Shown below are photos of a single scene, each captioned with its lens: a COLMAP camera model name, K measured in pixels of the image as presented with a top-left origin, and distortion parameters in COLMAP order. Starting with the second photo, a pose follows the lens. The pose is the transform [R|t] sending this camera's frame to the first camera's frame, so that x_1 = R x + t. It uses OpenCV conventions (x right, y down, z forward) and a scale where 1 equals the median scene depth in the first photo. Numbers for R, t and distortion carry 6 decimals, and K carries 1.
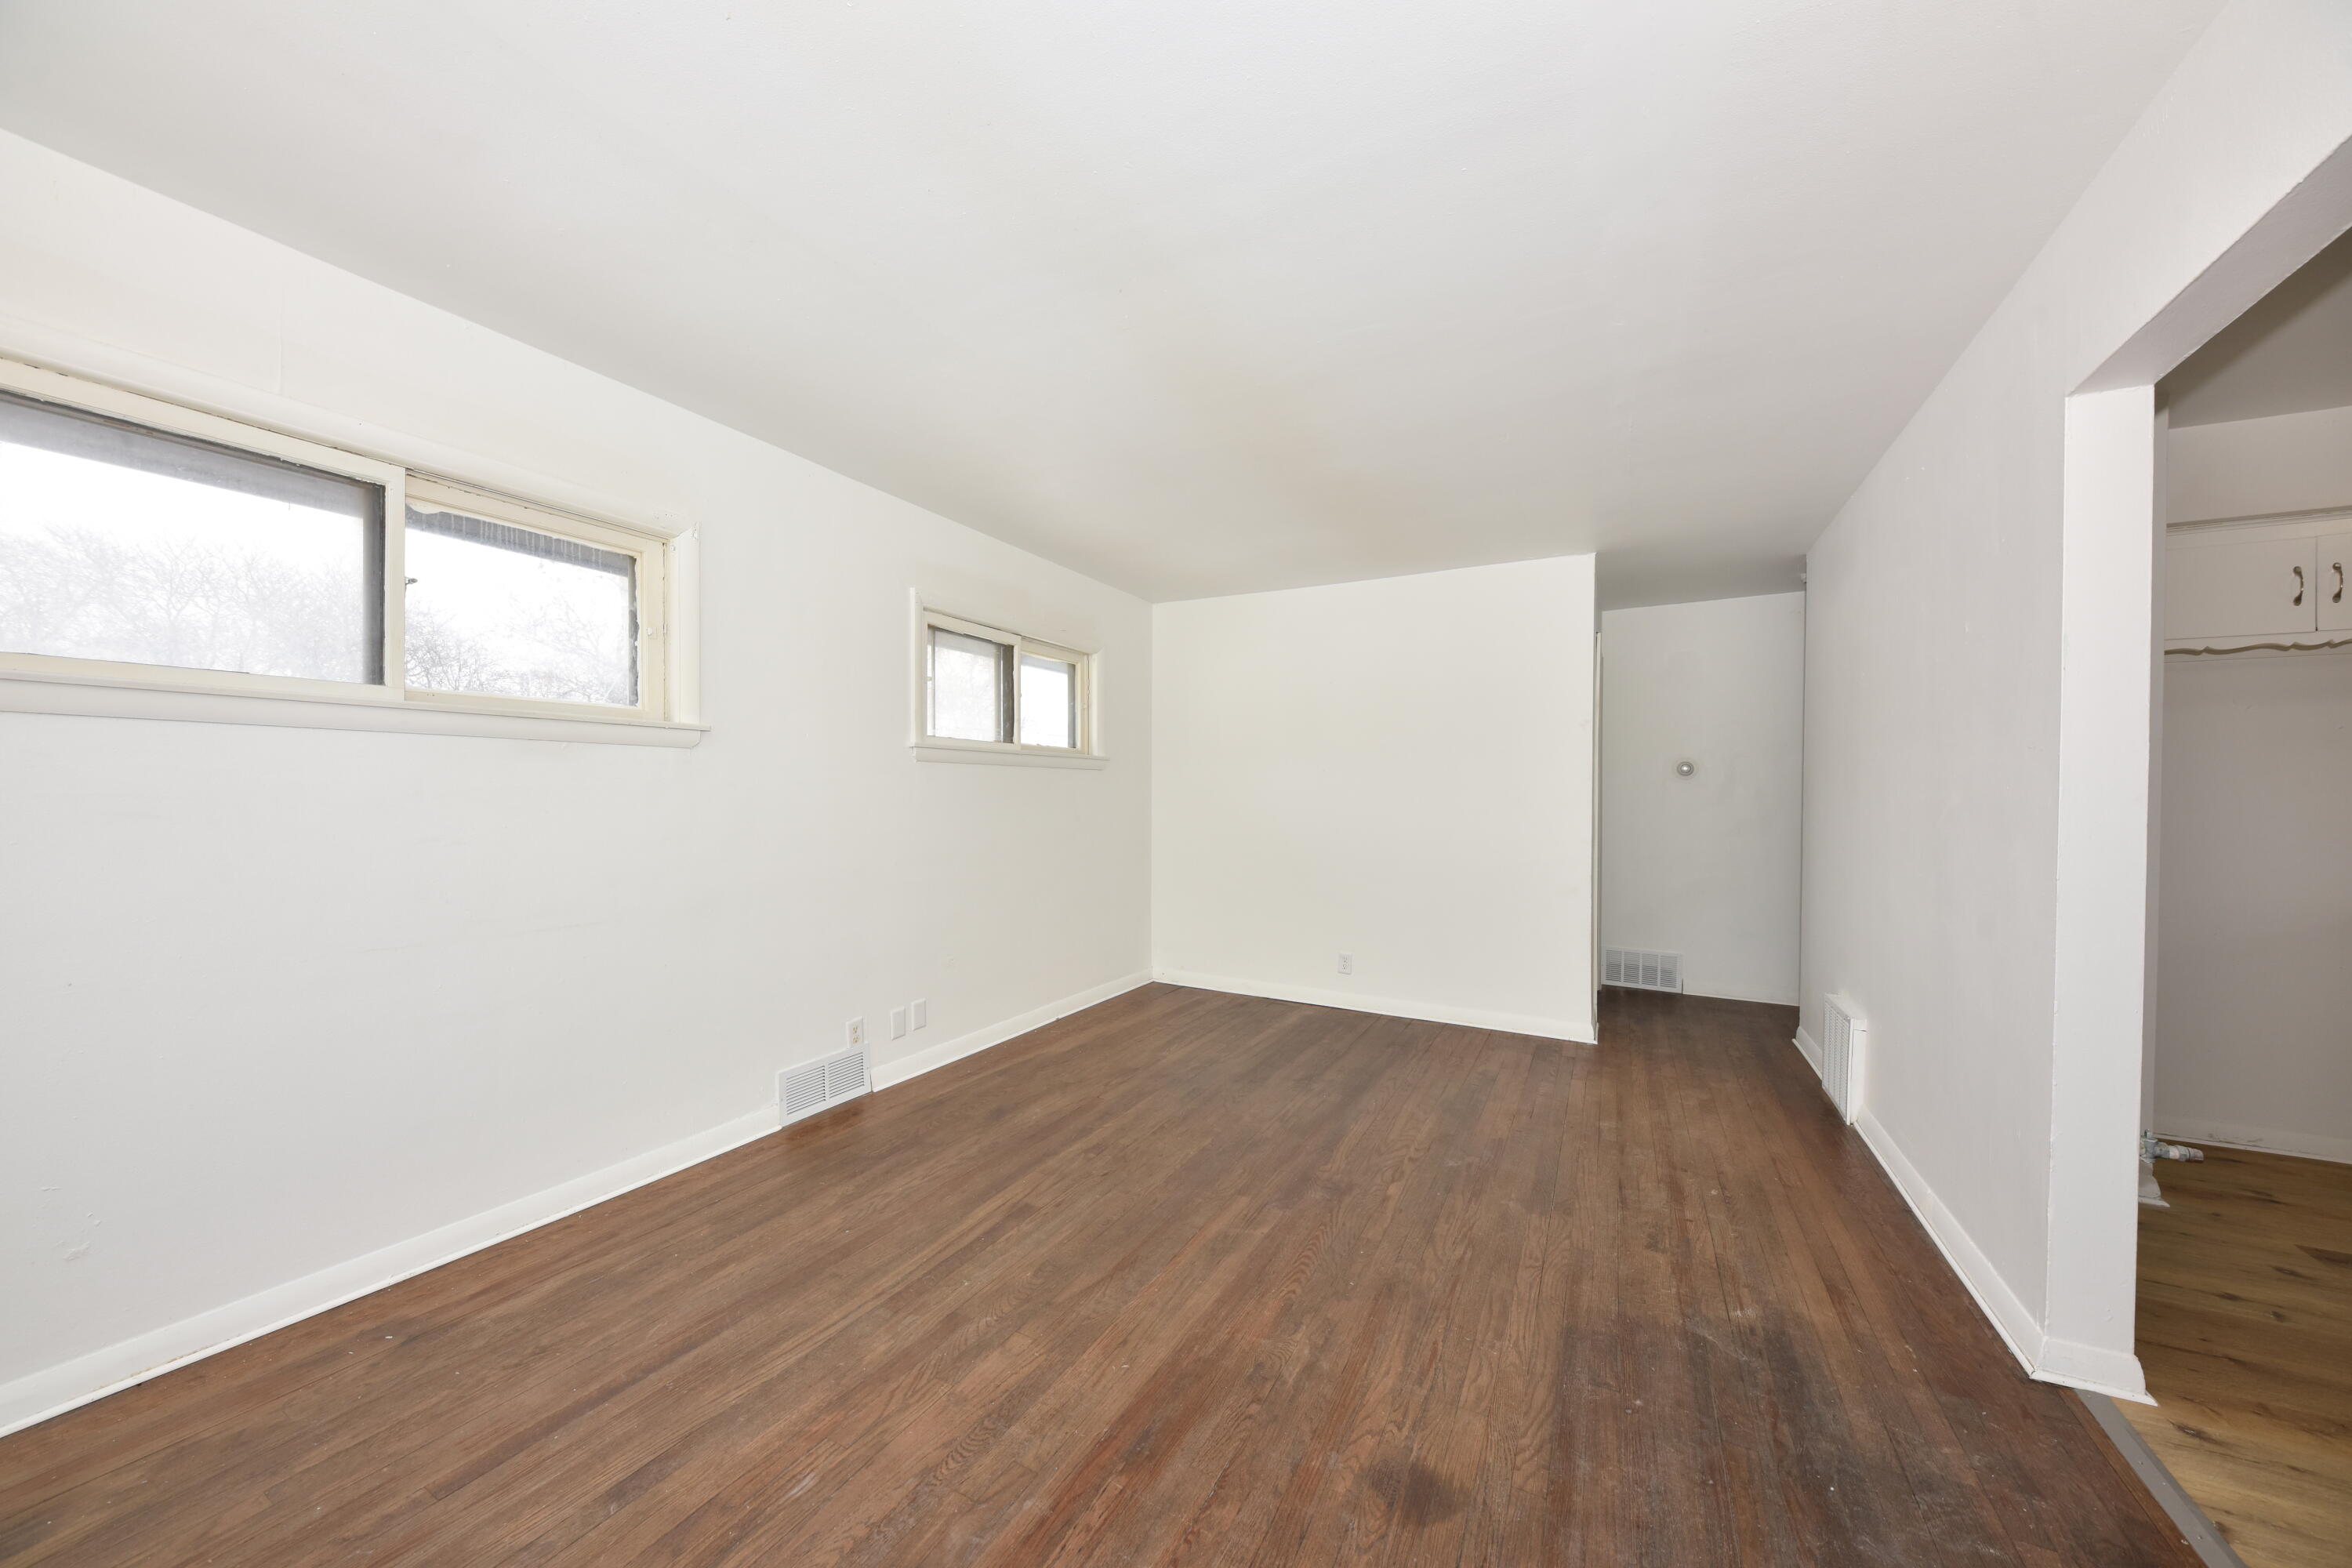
lens RADIAL K [[796.7, 0, 1174.0], [0, 796.7, 793.6], [0, 0, 1]] dist [0.000745, -0.000037]
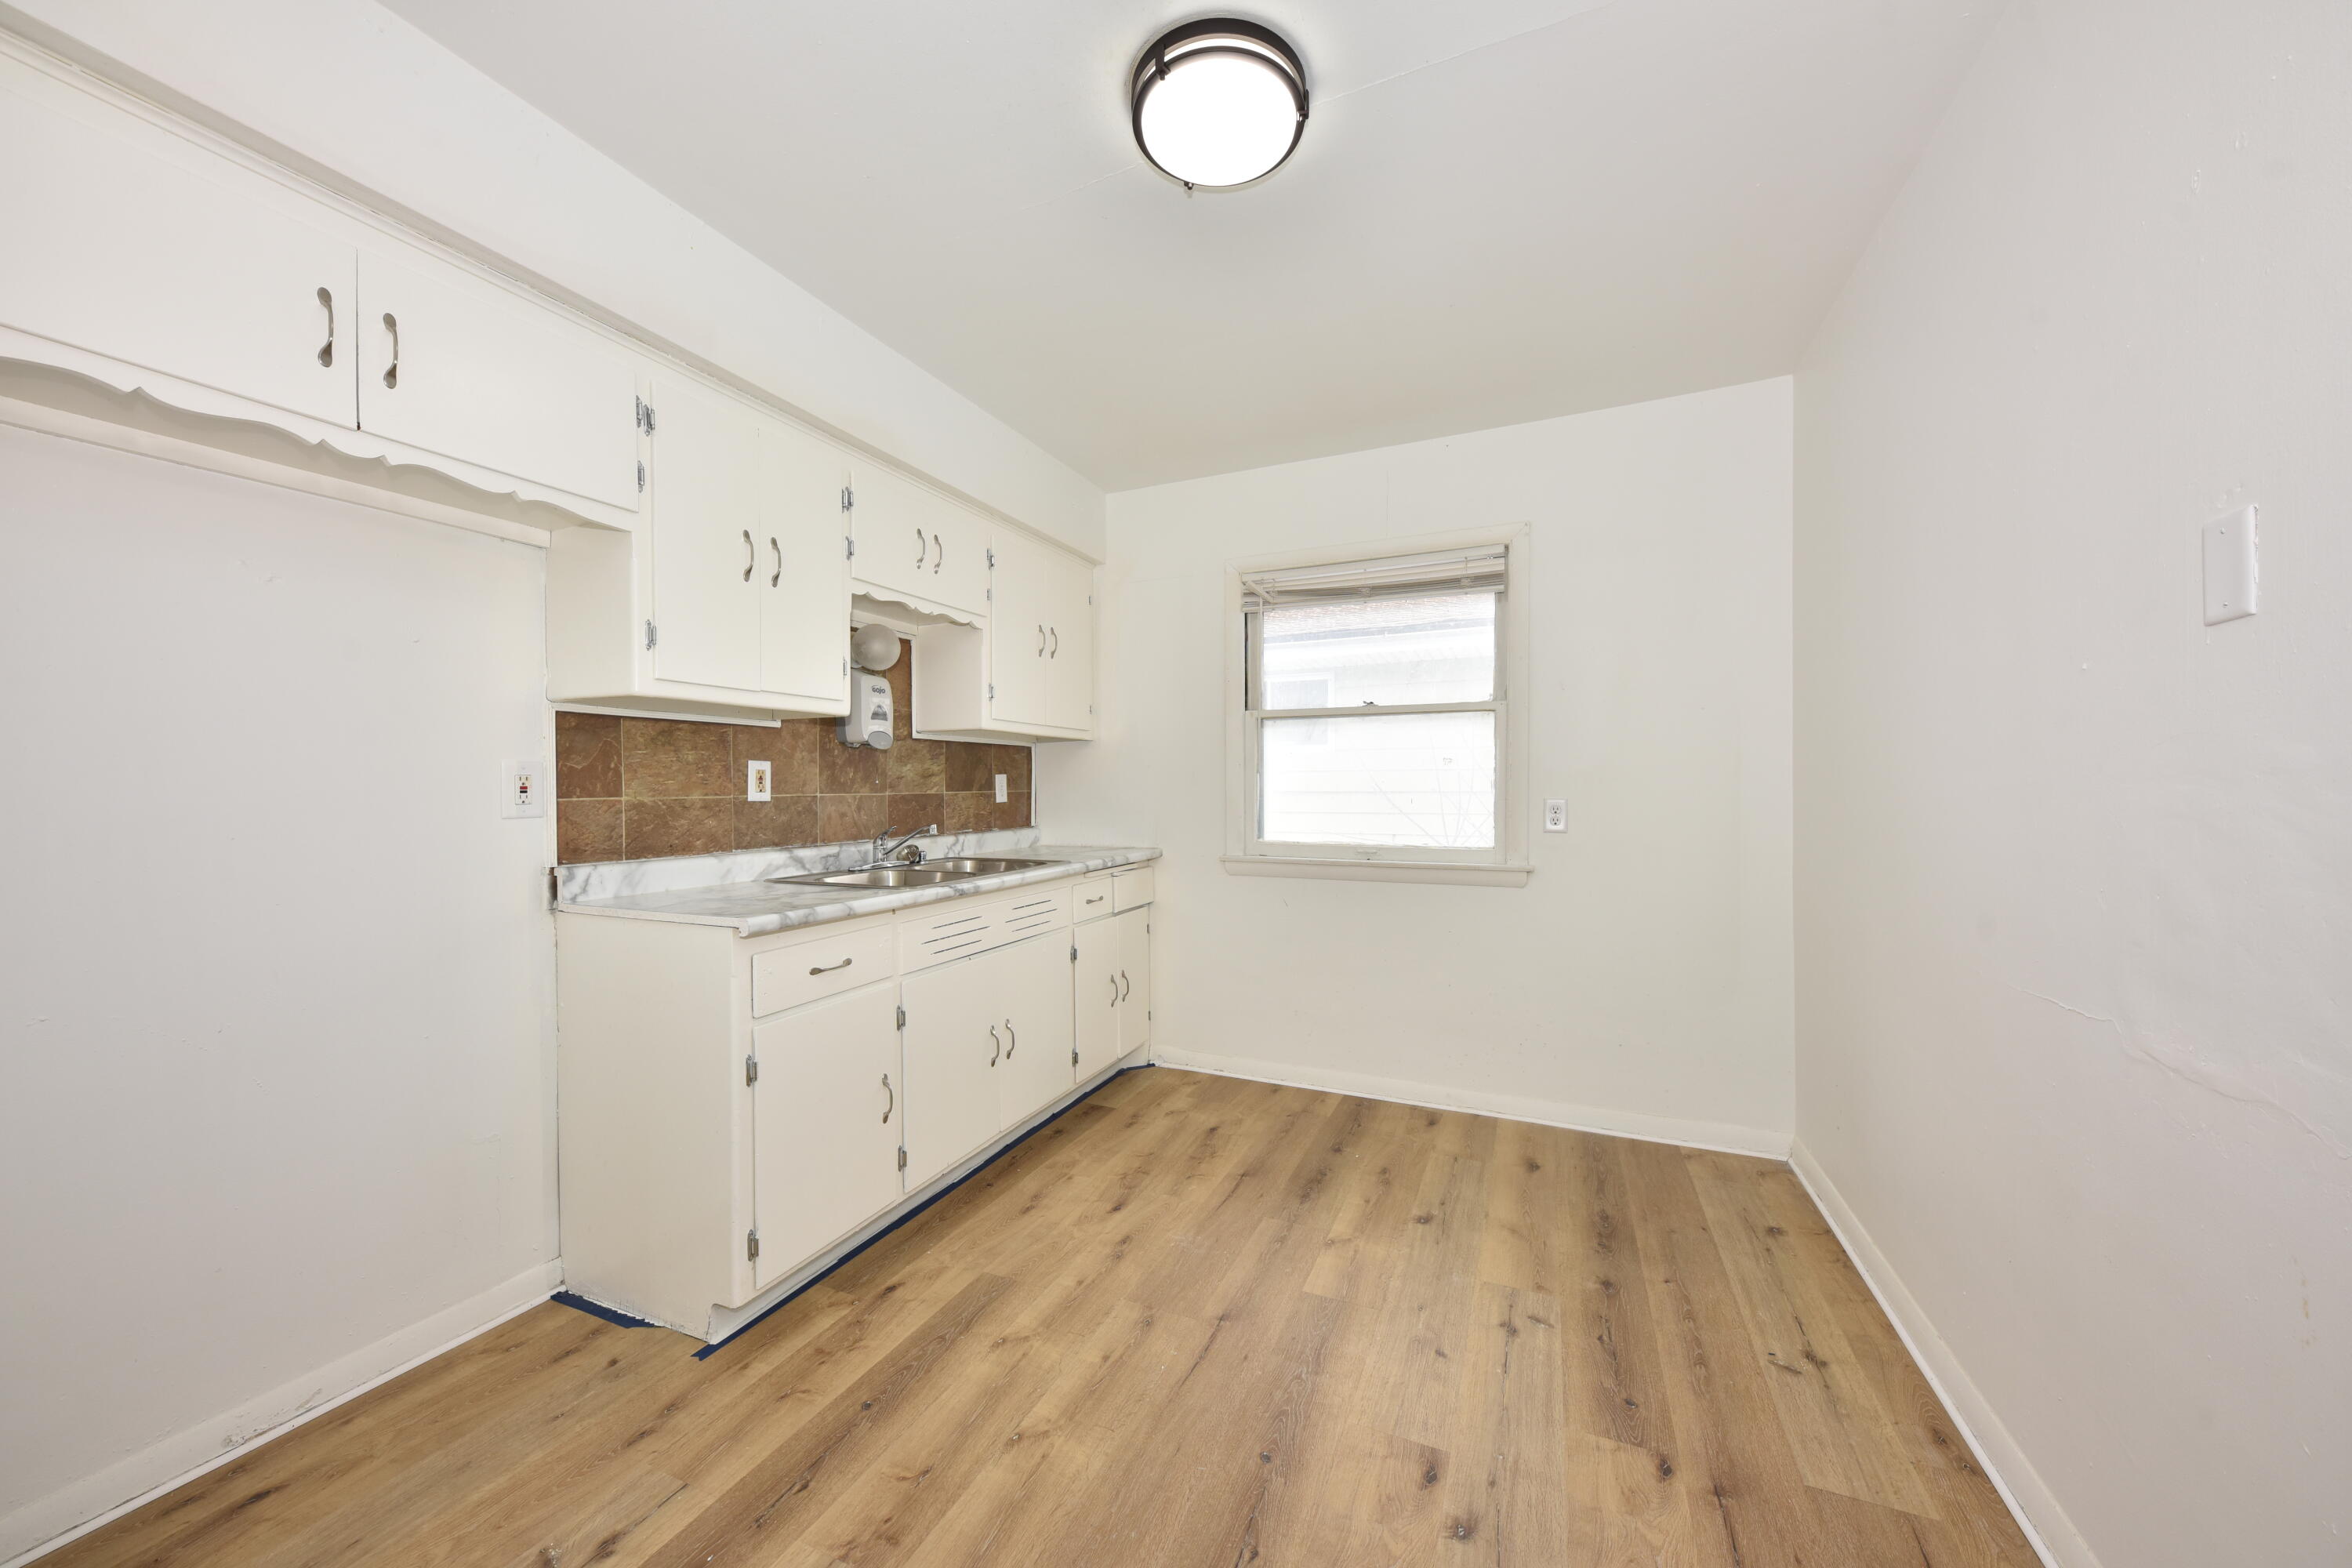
lens RADIAL K [[850.9, 0, 1176.1], [0, 850.9, 786.3], [0, 0, 1]] dist [0.001237, 0.000088]
pose [[-0.093275, -0.009065, 0.995599, 0.585350], [0.005388, 0.999939, 0.009609, 0.011059], [-0.995626, 0.006261, -0.093221, 0.372441]]
